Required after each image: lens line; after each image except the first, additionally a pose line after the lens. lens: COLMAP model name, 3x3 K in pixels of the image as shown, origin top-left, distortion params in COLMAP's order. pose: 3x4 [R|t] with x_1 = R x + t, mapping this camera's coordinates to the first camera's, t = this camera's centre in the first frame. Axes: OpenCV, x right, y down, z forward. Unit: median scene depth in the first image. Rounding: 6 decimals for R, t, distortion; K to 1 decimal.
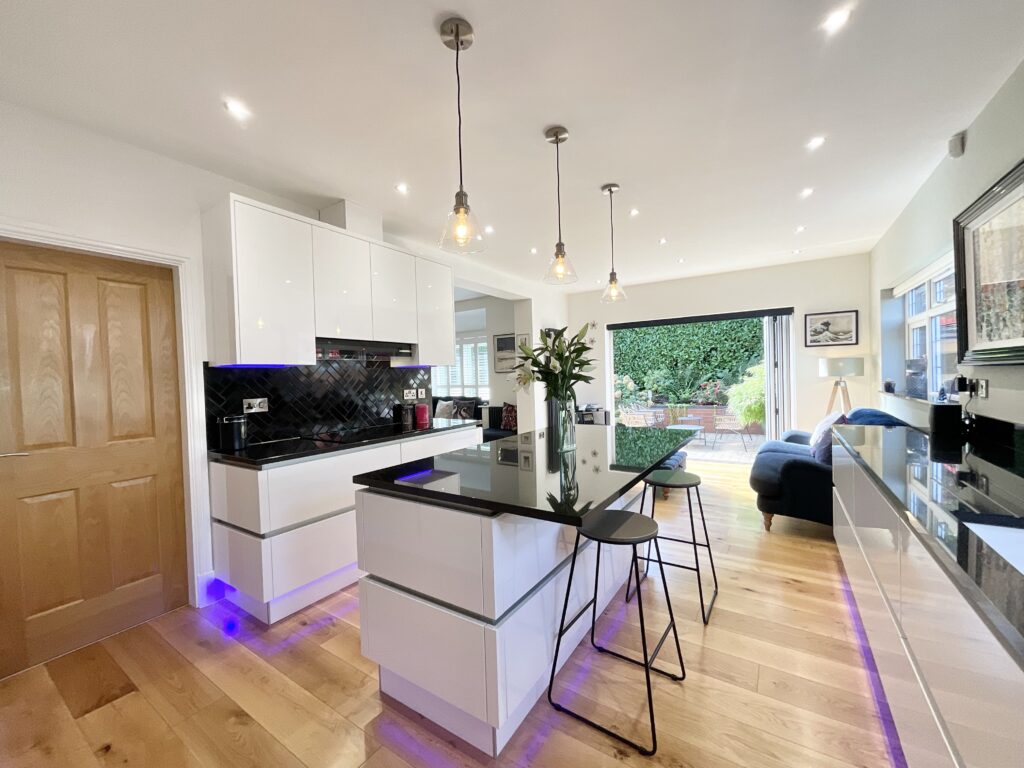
lens RADIAL K [[413.2, 0, 511.4], [0, 413.2, 384.2], [0, 0, 1]] dist [-0.001991, -0.000343]
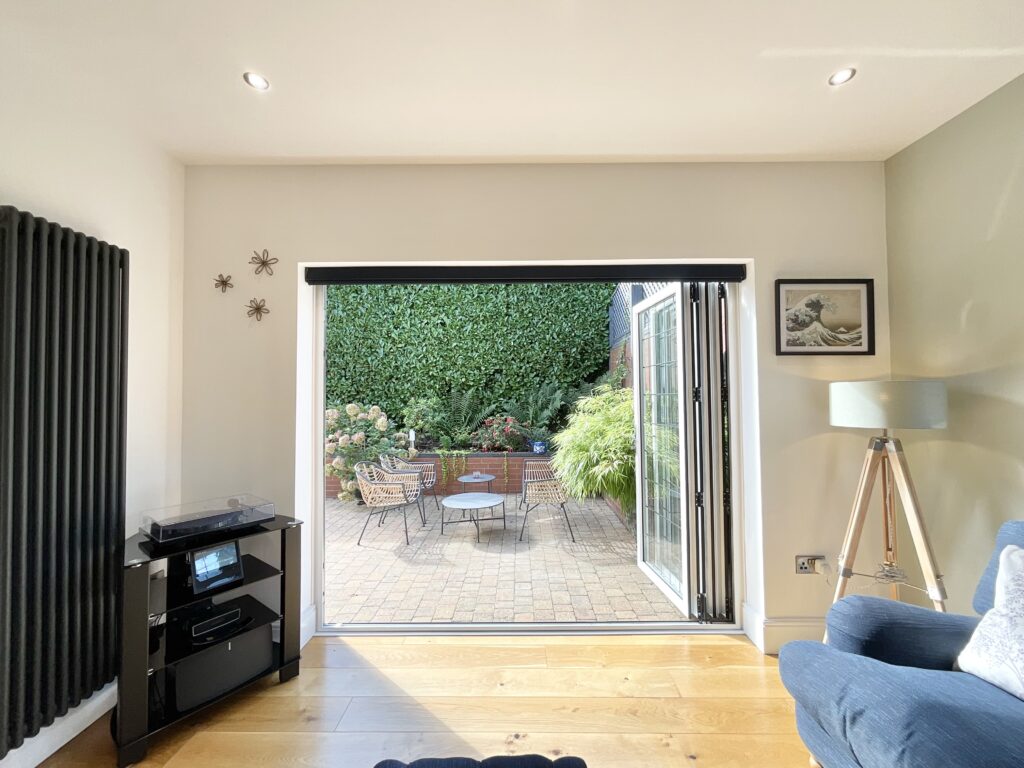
lens RADIAL K [[413.2, 0, 515.1], [0, 413.2, 387.1], [0, 0, 1]] dist [-0.001991, -0.000343]
pose [[0.837528, 0.038400, 0.545043, 0.120229], [-0.006982, 0.998198, -0.059597, -0.013963], [-0.546350, 0.046109, 0.836287, 0.383526]]
